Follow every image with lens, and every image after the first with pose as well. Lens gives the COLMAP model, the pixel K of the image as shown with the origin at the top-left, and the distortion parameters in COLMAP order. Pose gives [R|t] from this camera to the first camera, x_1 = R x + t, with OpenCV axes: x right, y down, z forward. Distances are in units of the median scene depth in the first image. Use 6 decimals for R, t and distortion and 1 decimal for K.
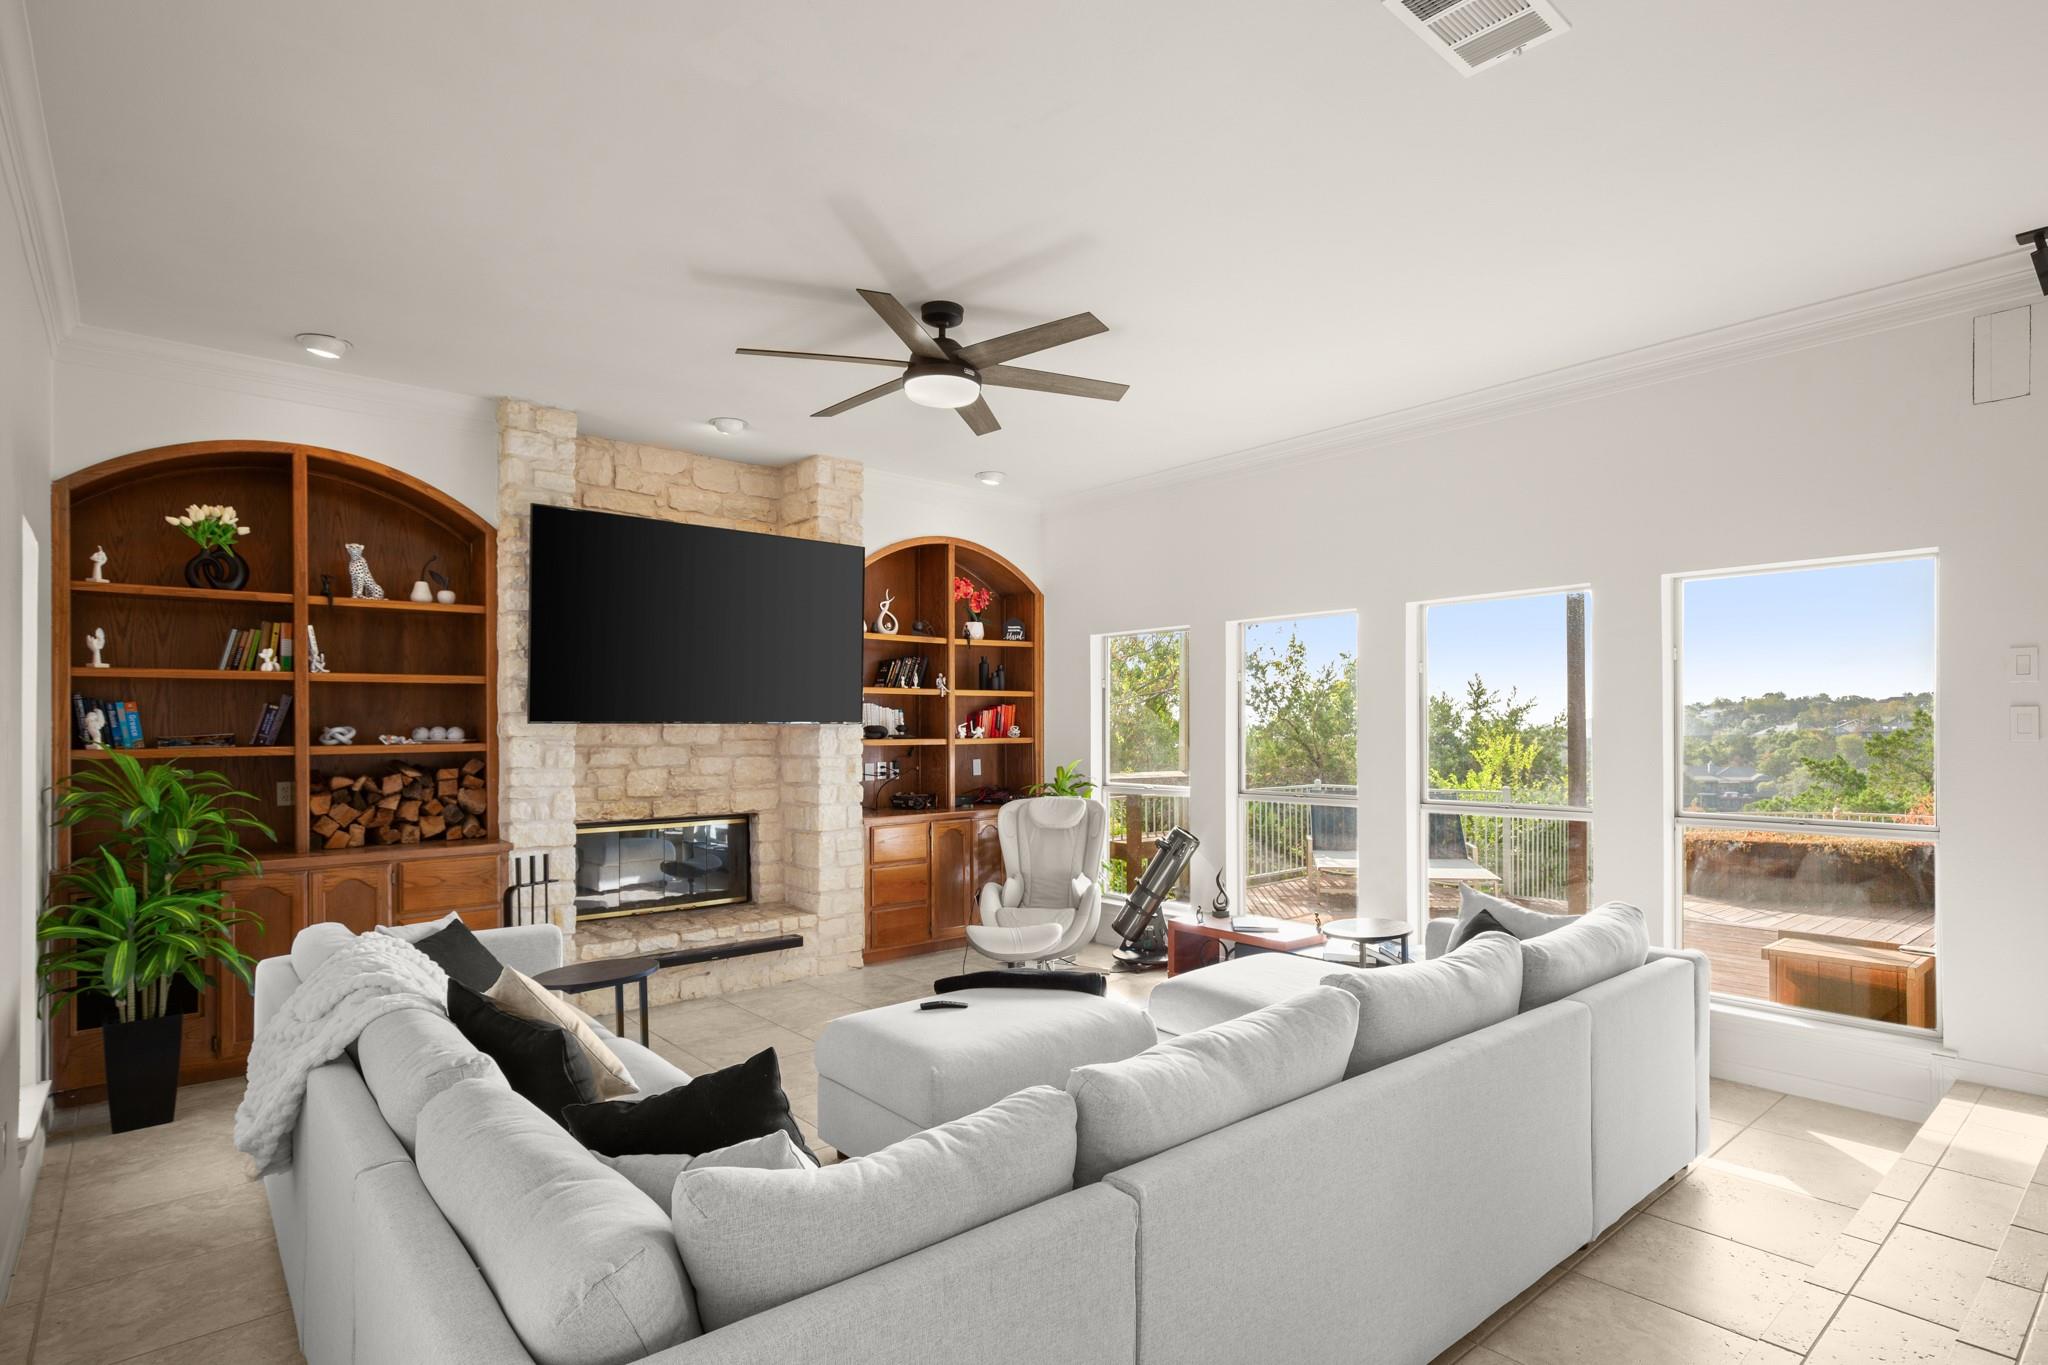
lens RADIAL K [[1037.1, 0, 1024.0], [0, 1037.1, 709.1], [0, 0, 1]] dist [0.012702, -0.001028]
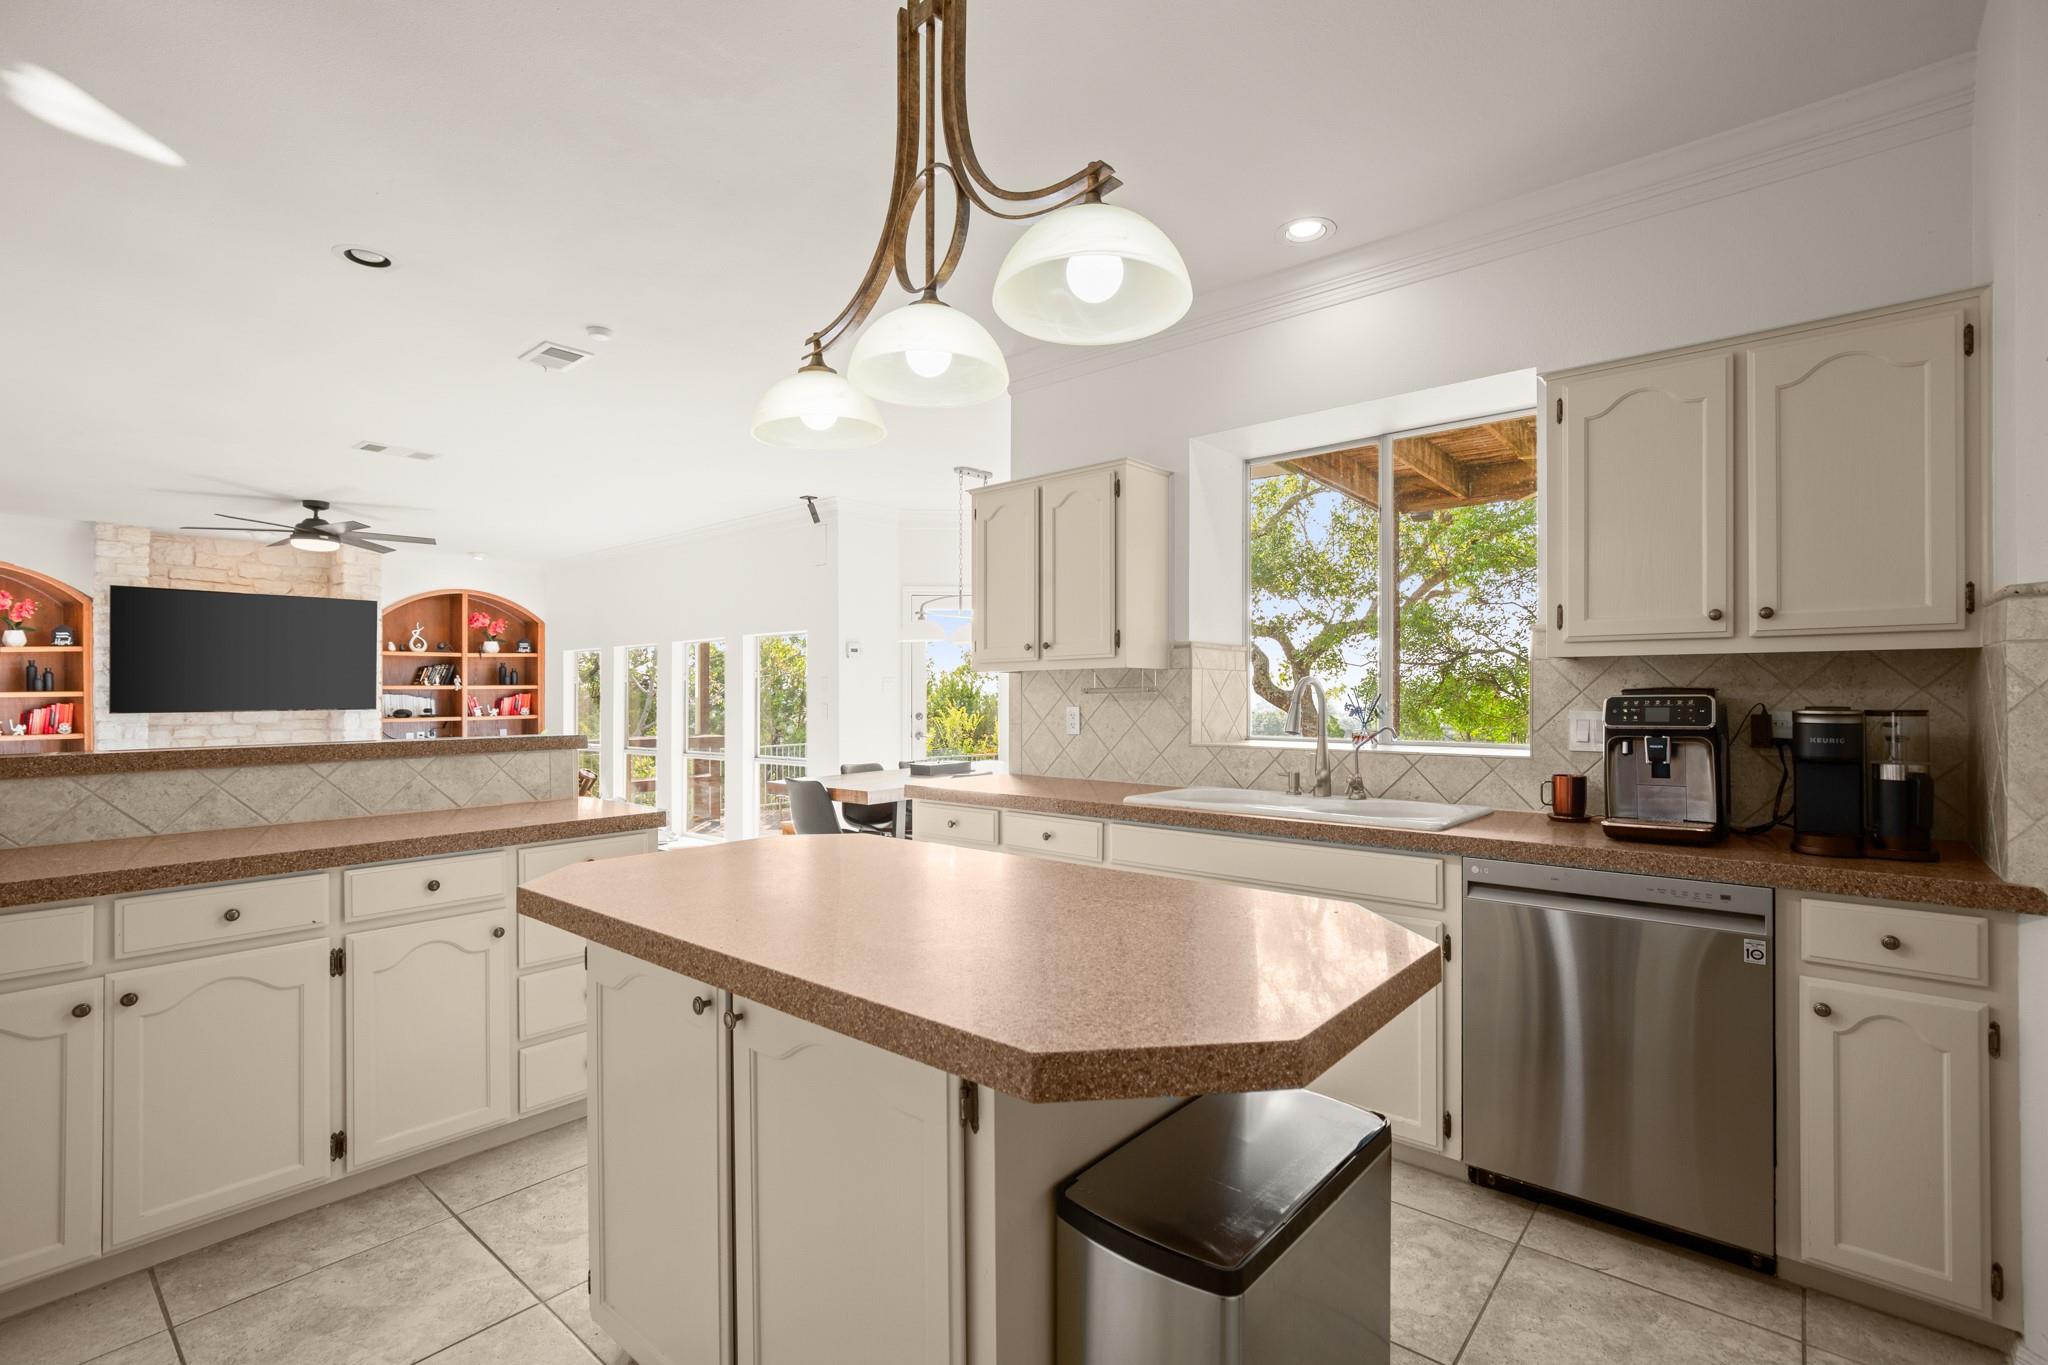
lens RADIAL K [[939.4, 0, 1018.6], [0, 939.4, 673.5], [0, 0, 1]] dist [0.004544, 0.005410]
pose [[0.989420, -0.004197, 0.145018, 0.673836], [0.004743, 0.999983, -0.003417, -0.034732], [-0.145001, 0.004069, 0.989423, -0.657294]]
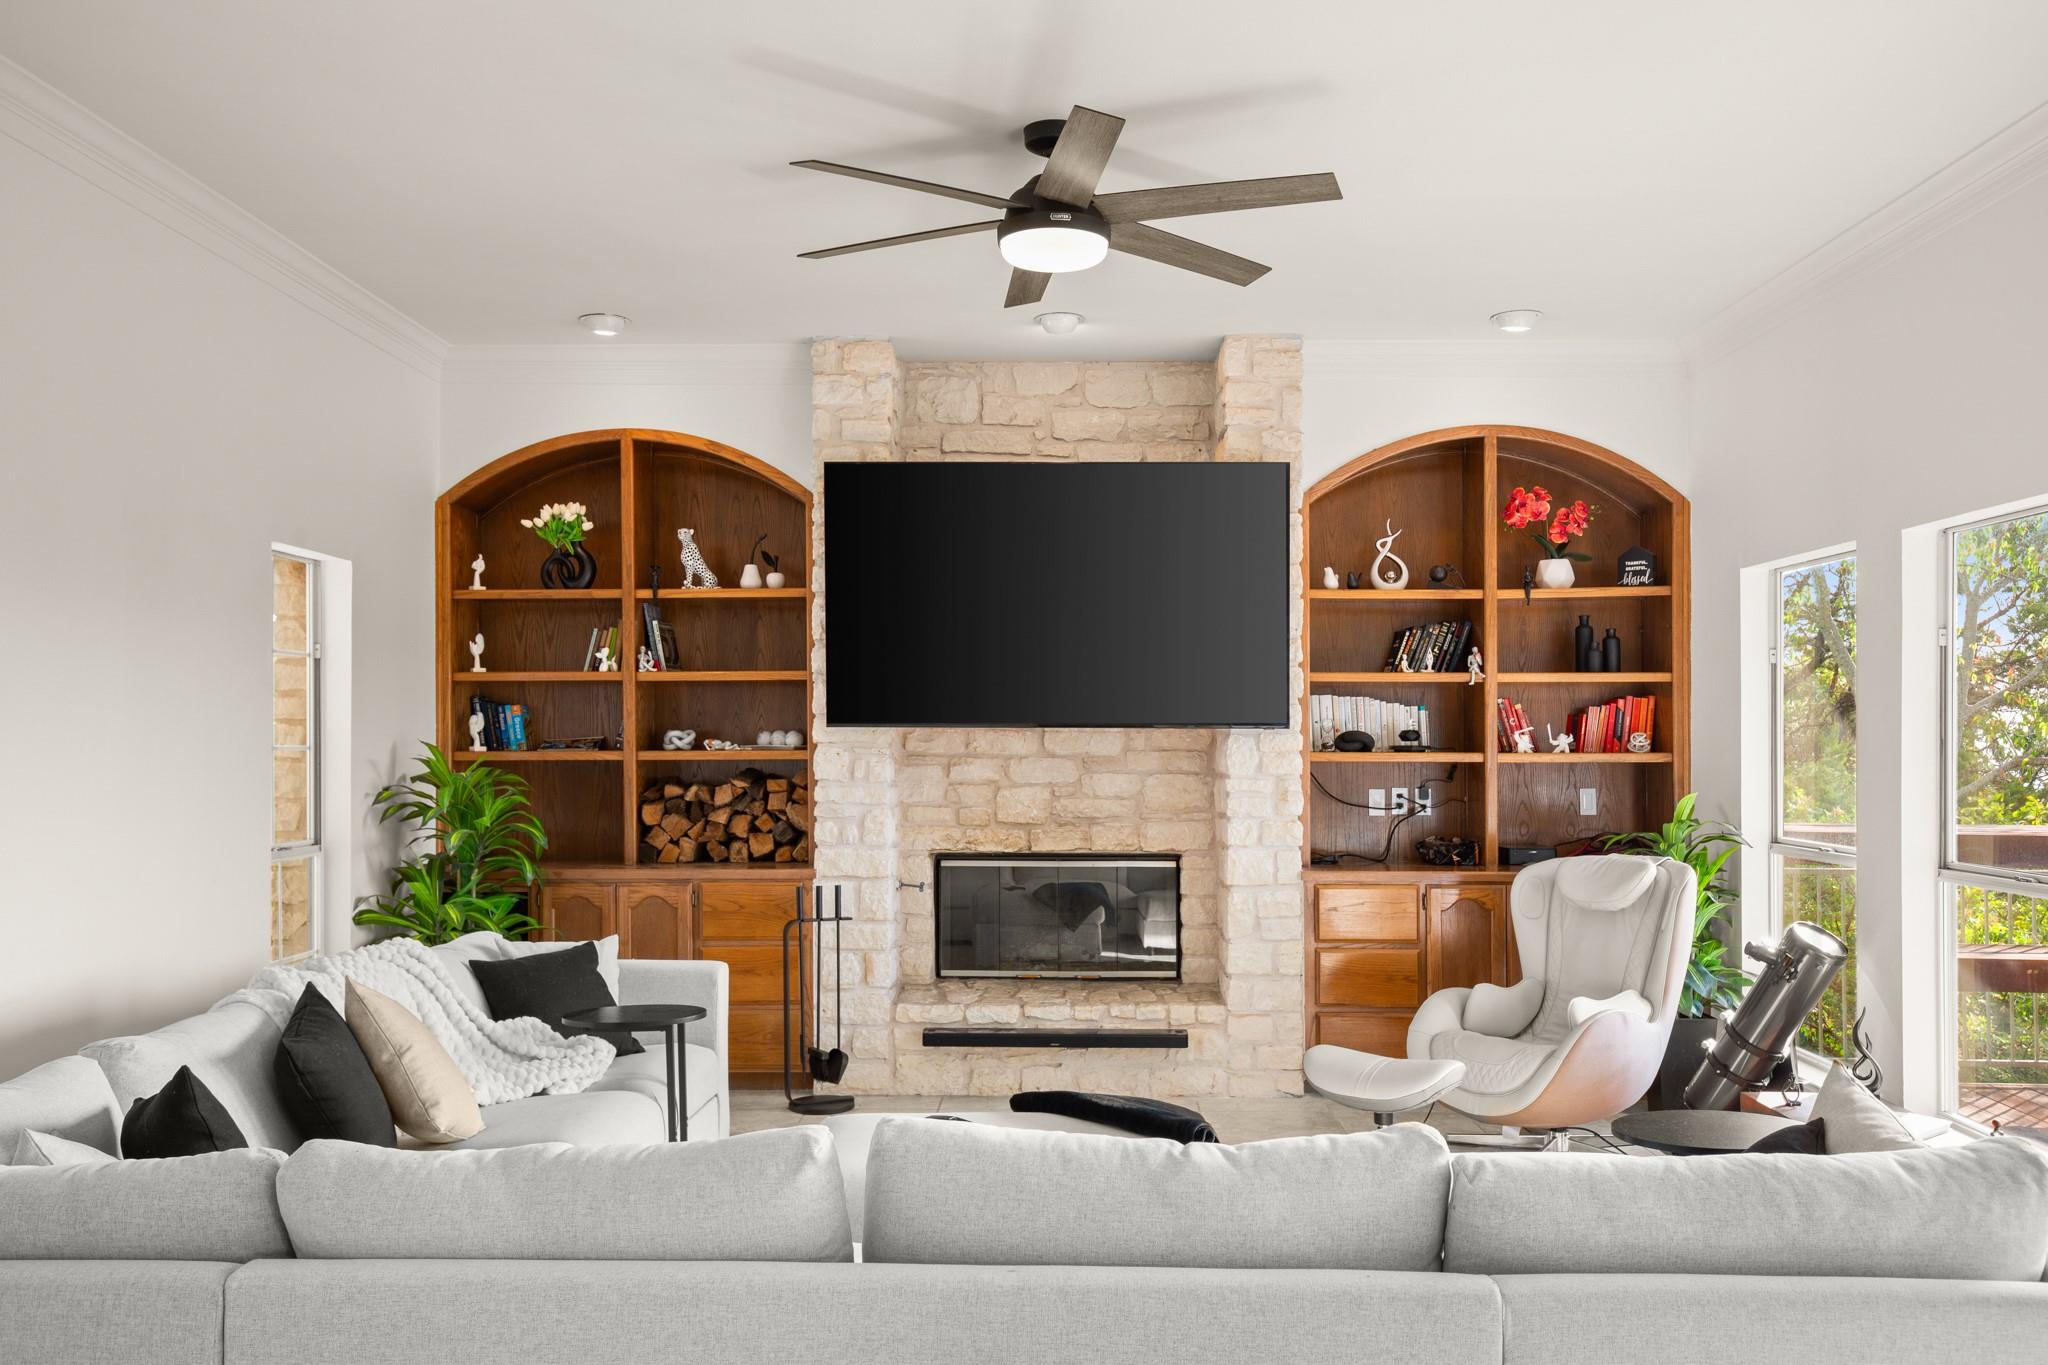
lens RADIAL K [[1588.8, 0, 1032.2], [0, 1588.8, 710.6], [0, 0, 1]] dist [0.023267, -0.000467]
pose [[0.749054, -0.003524, -0.662500, 0.424624], [0.007271, 0.999969, 0.002903, -0.001721], [0.662470, -0.006992, 0.749056, 0.136149]]
